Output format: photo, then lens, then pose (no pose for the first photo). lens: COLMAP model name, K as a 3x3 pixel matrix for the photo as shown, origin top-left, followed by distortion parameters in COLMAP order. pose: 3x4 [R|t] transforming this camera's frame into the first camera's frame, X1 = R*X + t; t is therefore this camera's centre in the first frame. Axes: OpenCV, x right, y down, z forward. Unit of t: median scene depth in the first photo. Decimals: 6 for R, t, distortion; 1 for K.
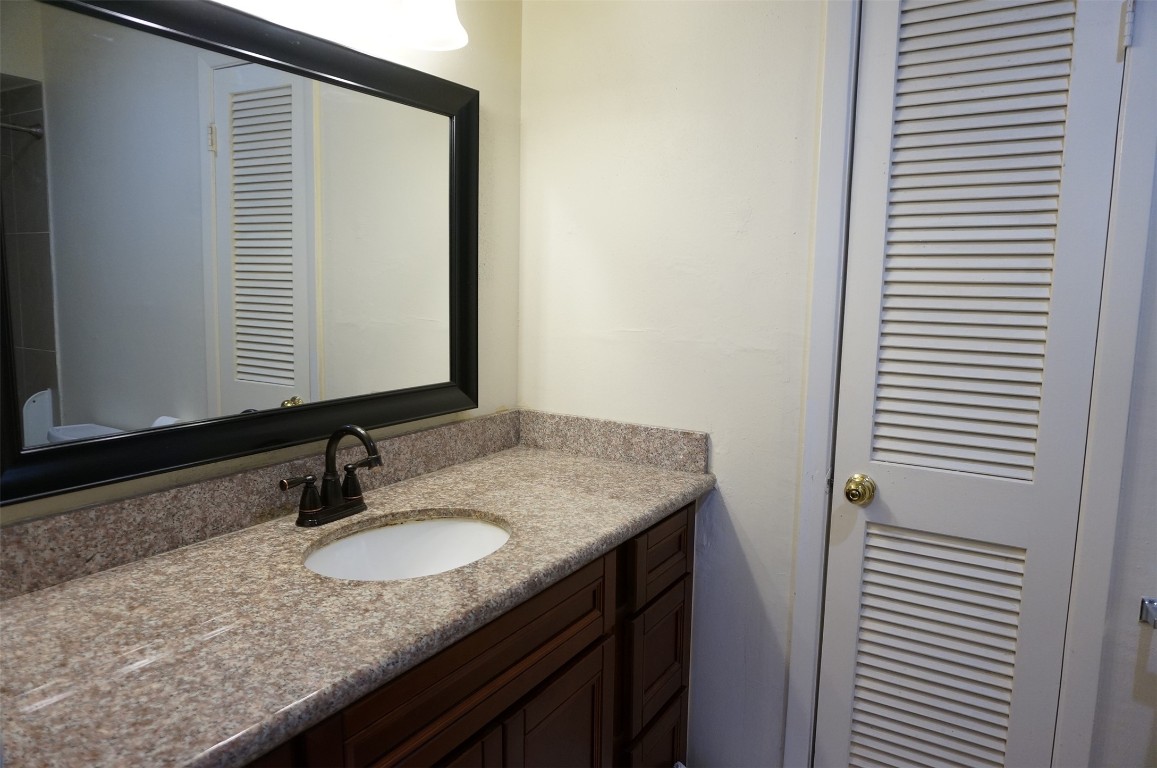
lens RADIAL K [[776.6, 0, 577.5], [0, 776.6, 389.4], [0, 0, 1]] dist [-0.033325, 0.019617]
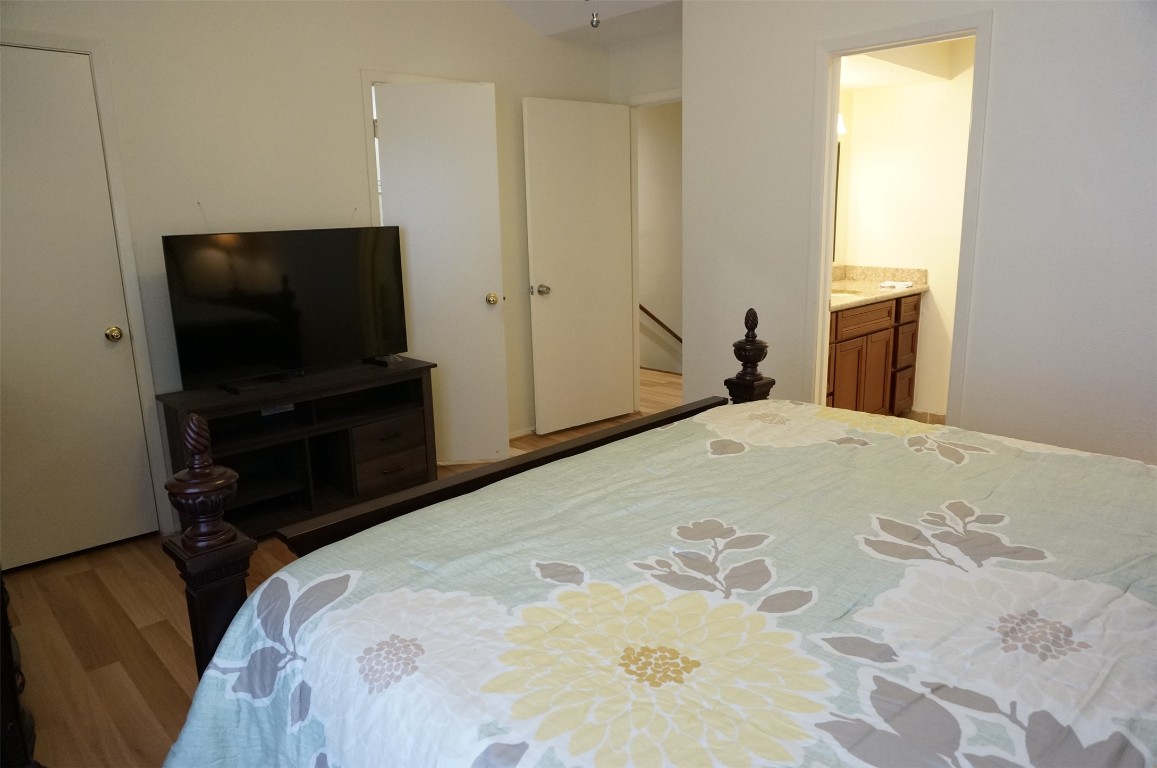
lens RADIAL K [[776.6, 0, 577.5], [0, 776.6, 389.4], [0, 0, 1]] dist [-0.033325, 0.019617]
pose [[0.969068, 0.015406, -0.246313, -0.342680], [0.008154, 0.995506, 0.094349, 0.212259], [0.246659, -0.093439, 0.964587, -1.930266]]
